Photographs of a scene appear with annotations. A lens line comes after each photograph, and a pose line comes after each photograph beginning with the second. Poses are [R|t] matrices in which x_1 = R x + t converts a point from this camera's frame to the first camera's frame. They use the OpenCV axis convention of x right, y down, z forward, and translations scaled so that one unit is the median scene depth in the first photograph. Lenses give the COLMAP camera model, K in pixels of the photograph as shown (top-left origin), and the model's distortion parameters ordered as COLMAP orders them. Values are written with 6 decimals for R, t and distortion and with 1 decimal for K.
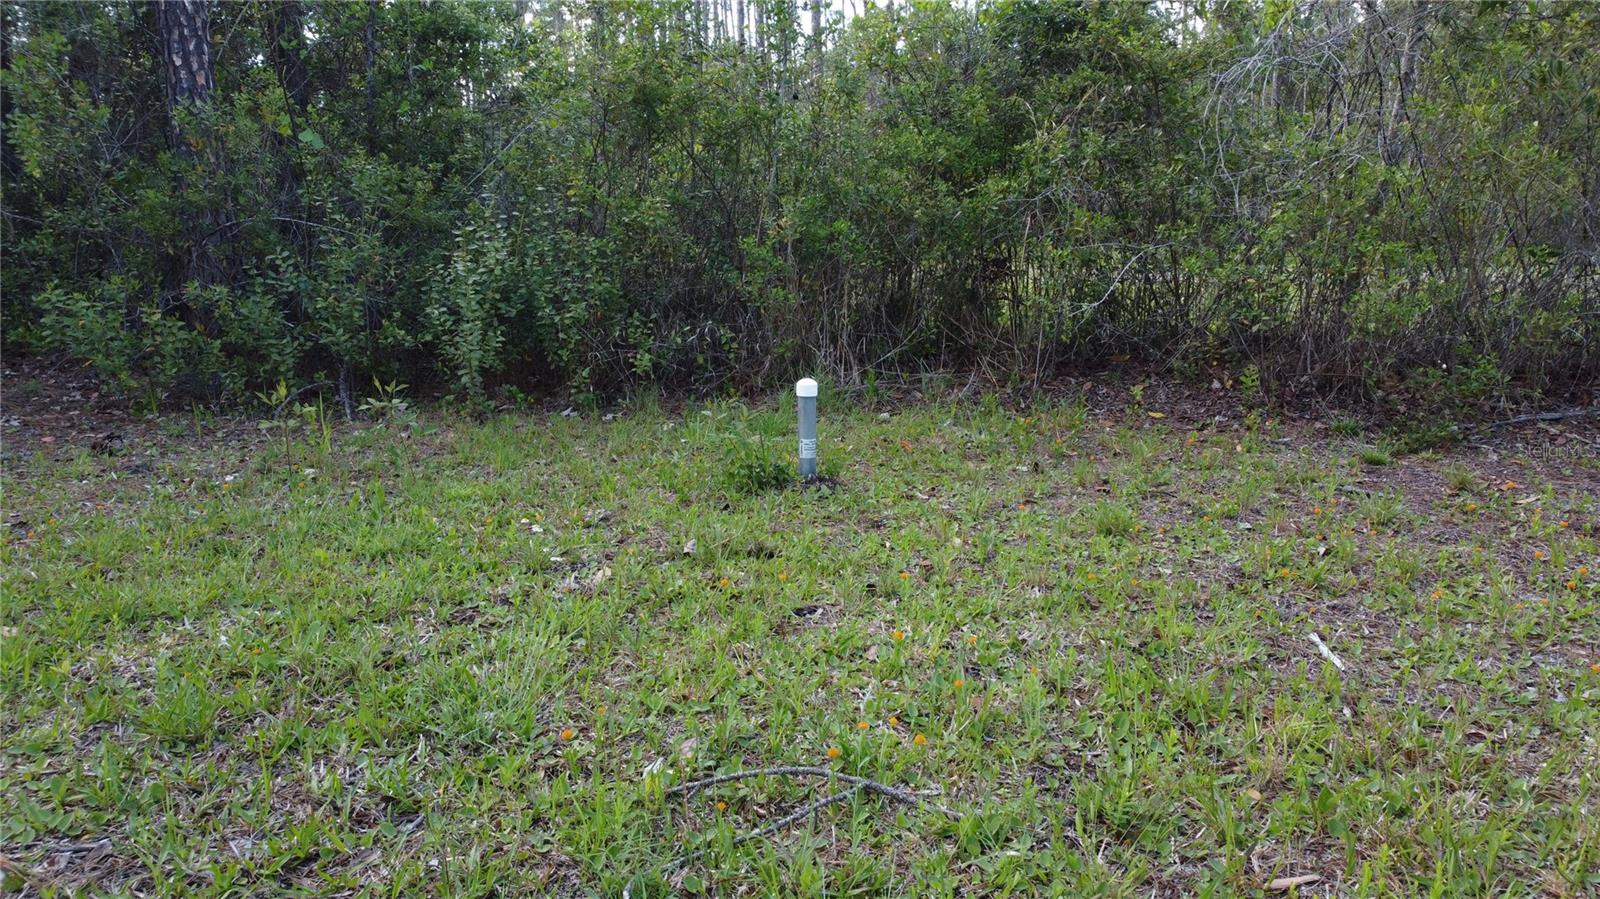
lens RADIAL K [[1209.0, 0, 801.2], [0, 1209.0, 450.3], [0, 0, 1]] dist [0.003092, -0.005811]
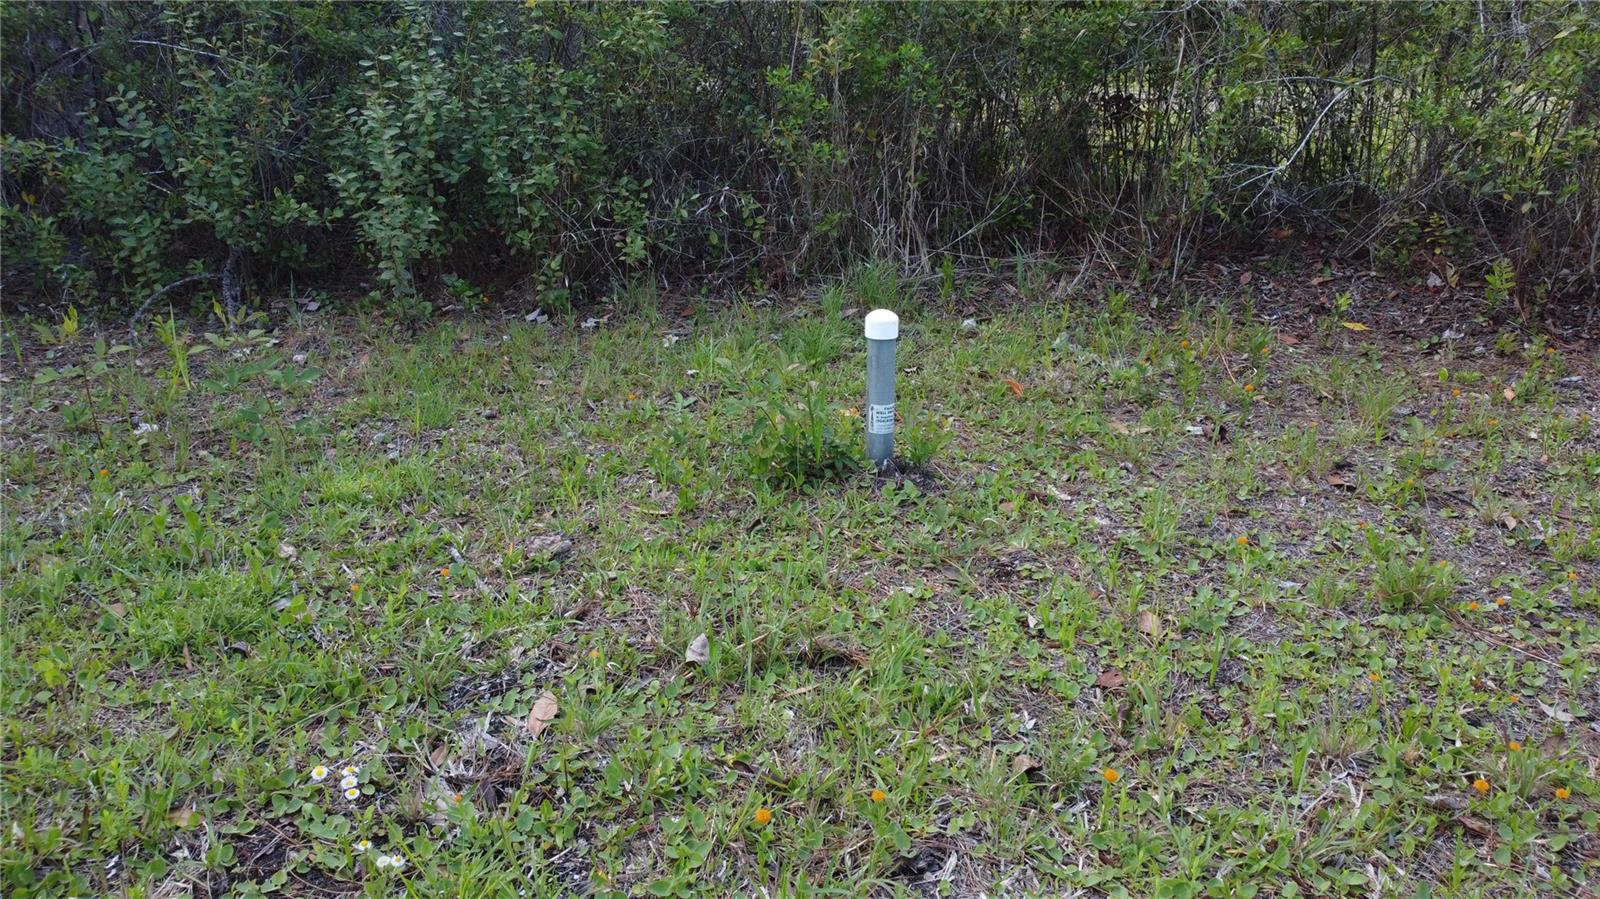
lens RADIAL K [[1209.0, 0, 797.2], [0, 1209.0, 448.4], [0, 0, 1]] dist [0.003092, -0.005811]
pose [[0.999843, 0.002366, -0.017540, -0.020586], [0.000165, 0.989739, 0.142884, -0.057027], [0.017698, -0.142865, 0.989584, 0.266952]]
